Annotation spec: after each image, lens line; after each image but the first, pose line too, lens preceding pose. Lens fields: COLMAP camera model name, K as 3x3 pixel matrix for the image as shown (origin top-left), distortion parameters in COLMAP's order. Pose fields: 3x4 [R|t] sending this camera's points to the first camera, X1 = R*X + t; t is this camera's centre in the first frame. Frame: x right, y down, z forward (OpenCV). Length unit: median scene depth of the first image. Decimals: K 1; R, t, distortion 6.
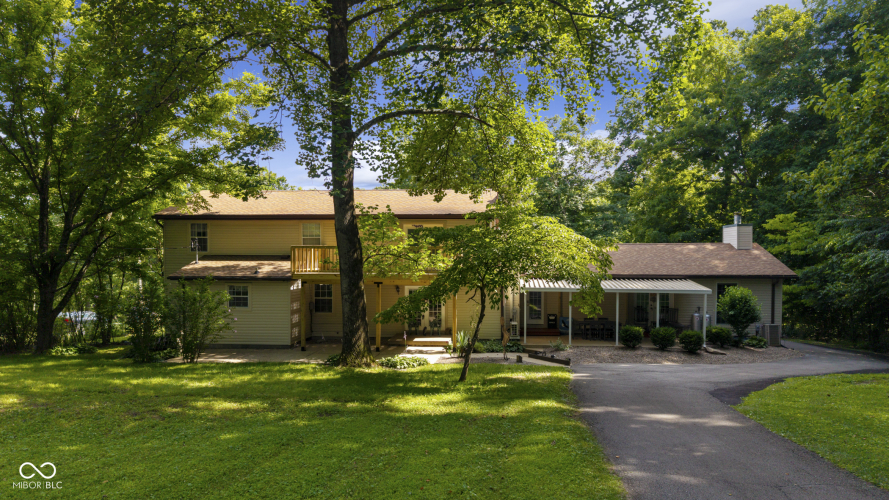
lens RADIAL K [[632.4, 0, 442.4], [0, 632.4, 286.1], [0, 0, 1]] dist [0.003148, 0.001882]
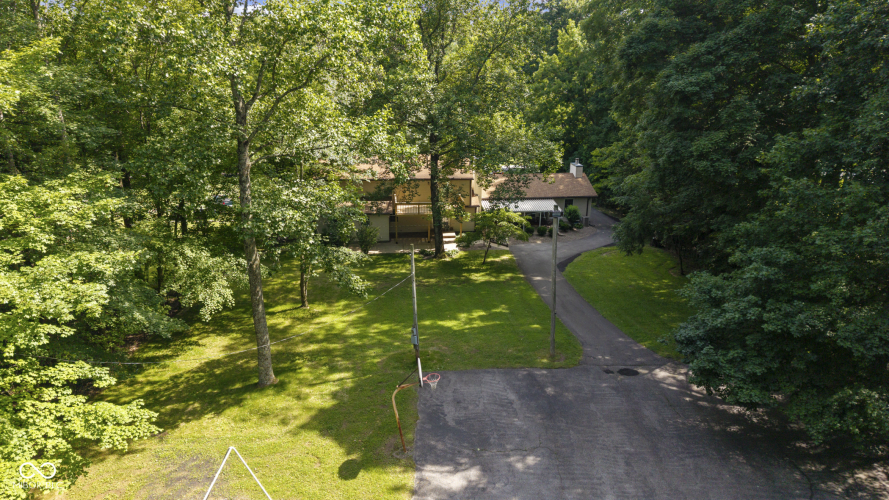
lens RADIAL K [[612.4, 0, 444.5], [0, 612.4, 250.0], [0, 0, 1]] dist [-0.000840, 0.000931]
pose [[0.980874, -0.057374, 0.185995, -0.406473], [0.008031, 0.966685, 0.255842, -0.395112], [-0.194477, -0.249455, 0.948658, -1.040179]]
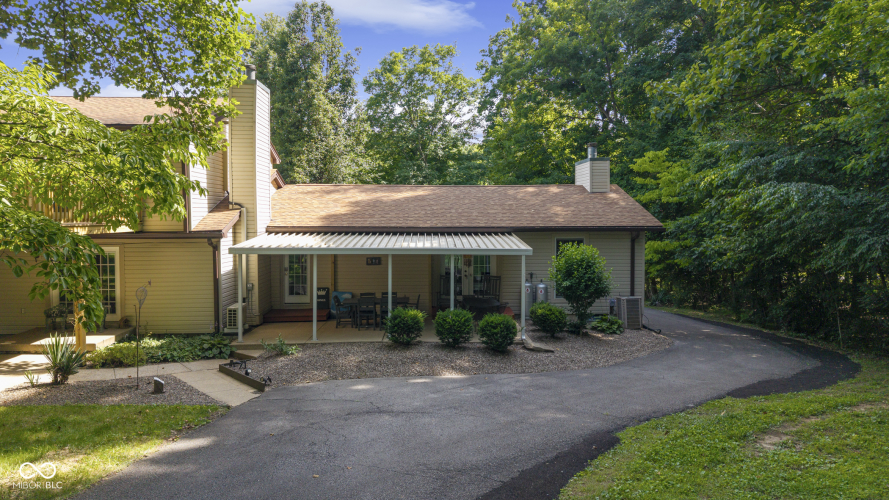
lens RADIAL K [[612.4, 0, 444.5], [0, 612.4, 250.0], [0, 0, 1]] dist [-0.000840, 0.000931]
pose [[0.990154, -0.009520, 0.139660, 0.220797], [0.008418, 0.999929, 0.008474, 0.001126], [-0.139731, -0.007215, 0.990163, 0.356007]]
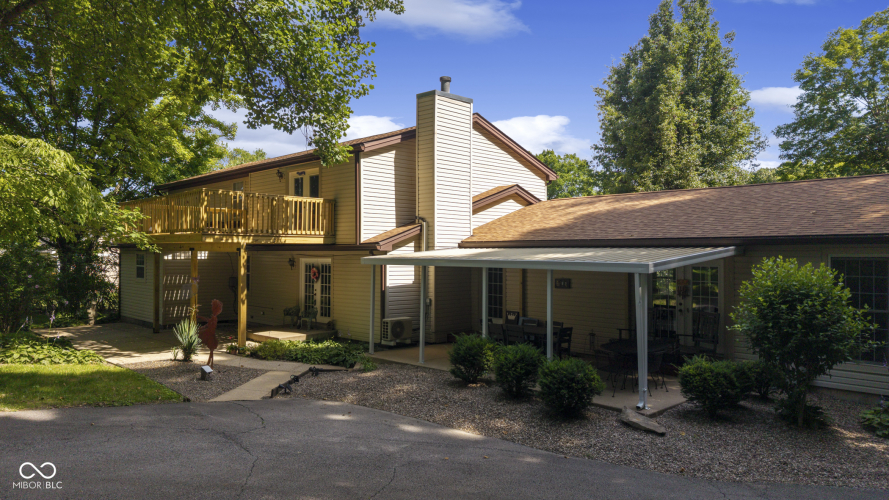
lens RADIAL K [[612.4, 0, 444.5], [0, 612.4, 250.0], [0, 0, 1]] dist [-0.000840, 0.000931]
pose [[0.764183, -0.001545, -0.644997, 0.499056], [-0.032436, 0.998640, -0.040823, 0.013721], [0.644183, 0.052117, 0.763094, 0.536305]]
